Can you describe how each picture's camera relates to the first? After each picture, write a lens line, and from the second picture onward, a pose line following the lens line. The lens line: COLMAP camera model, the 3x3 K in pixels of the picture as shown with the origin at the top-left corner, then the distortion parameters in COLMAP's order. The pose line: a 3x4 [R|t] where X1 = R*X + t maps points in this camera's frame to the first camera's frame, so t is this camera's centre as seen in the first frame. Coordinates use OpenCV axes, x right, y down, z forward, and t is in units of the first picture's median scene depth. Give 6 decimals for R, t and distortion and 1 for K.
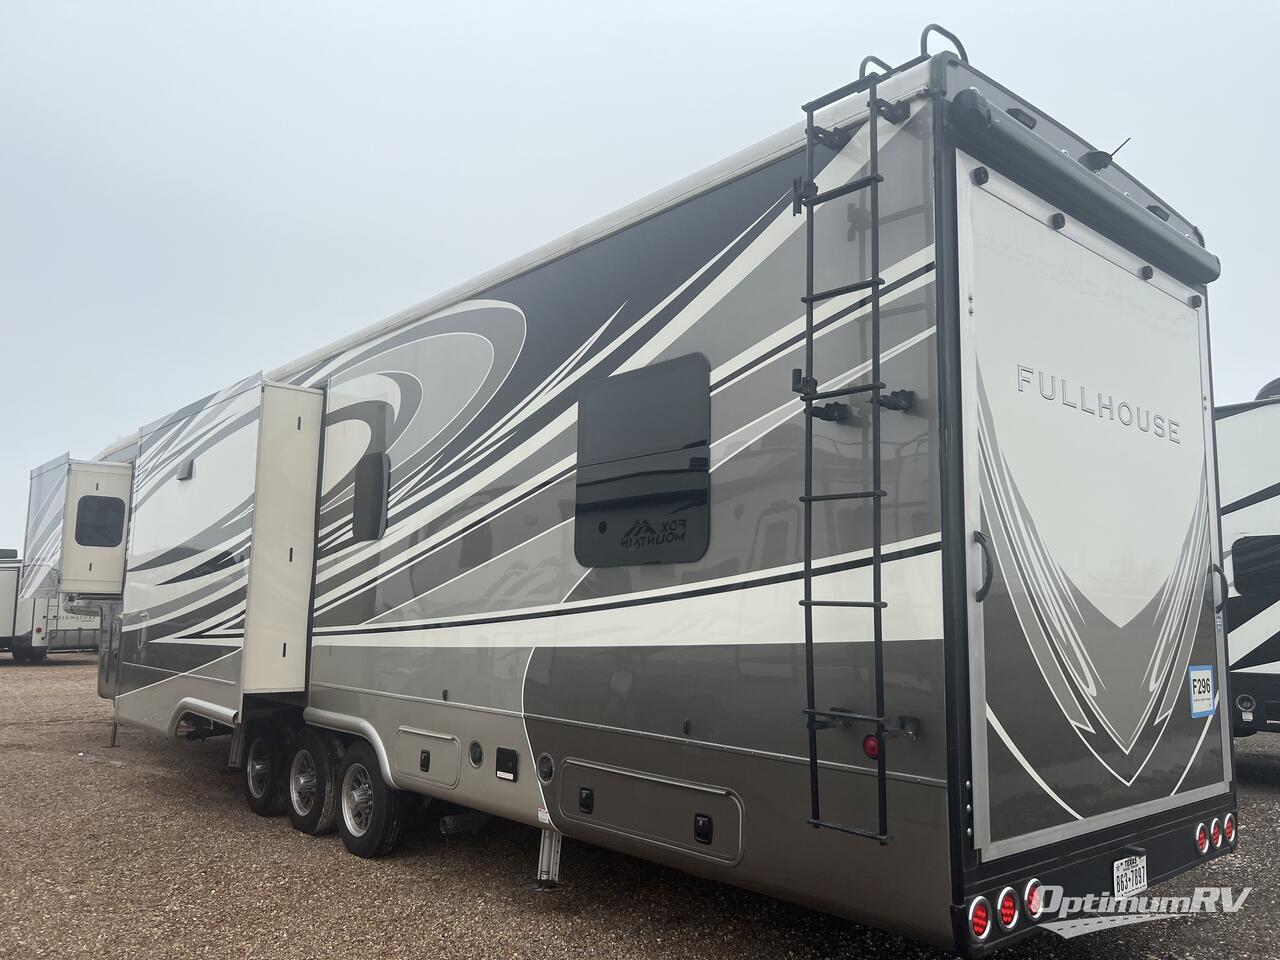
lens RADIAL K [[976.2, 0, 640.4], [0, 976.2, 474.4], [0, 0, 1]] dist [0.001904, -0.001501]
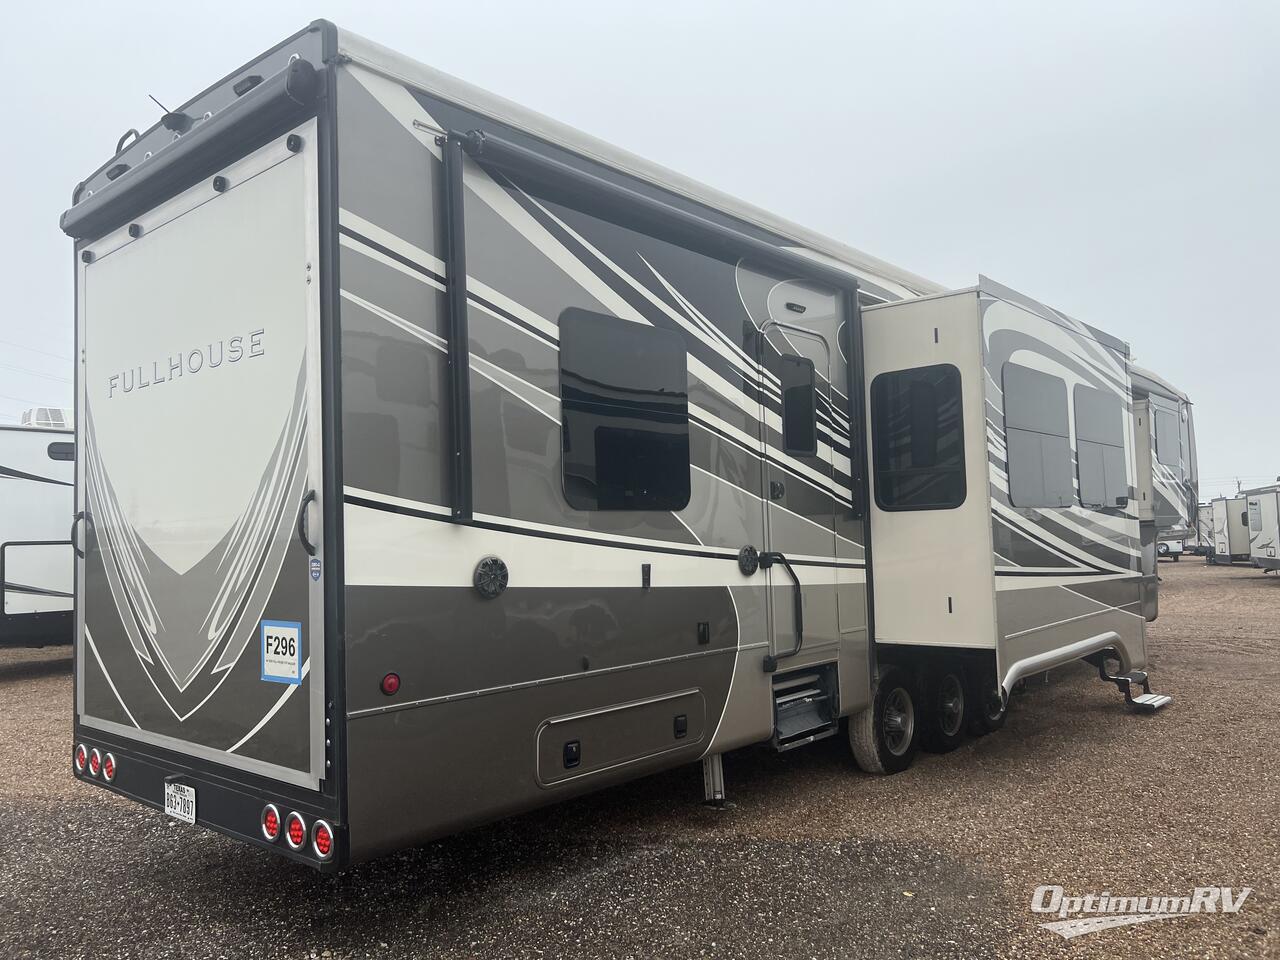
lens RADIAL K [[976.2, 0, 640.8], [0, 976.2, 486.9], [0, 0, 1]] dist [0.001904, -0.001501]
pose [[0.132535, -0.076245, -0.988241, 1.510617], [0.167383, 0.984439, -0.053503, 0.190318], [0.976943, -0.158324, 0.143235, 1.266291]]
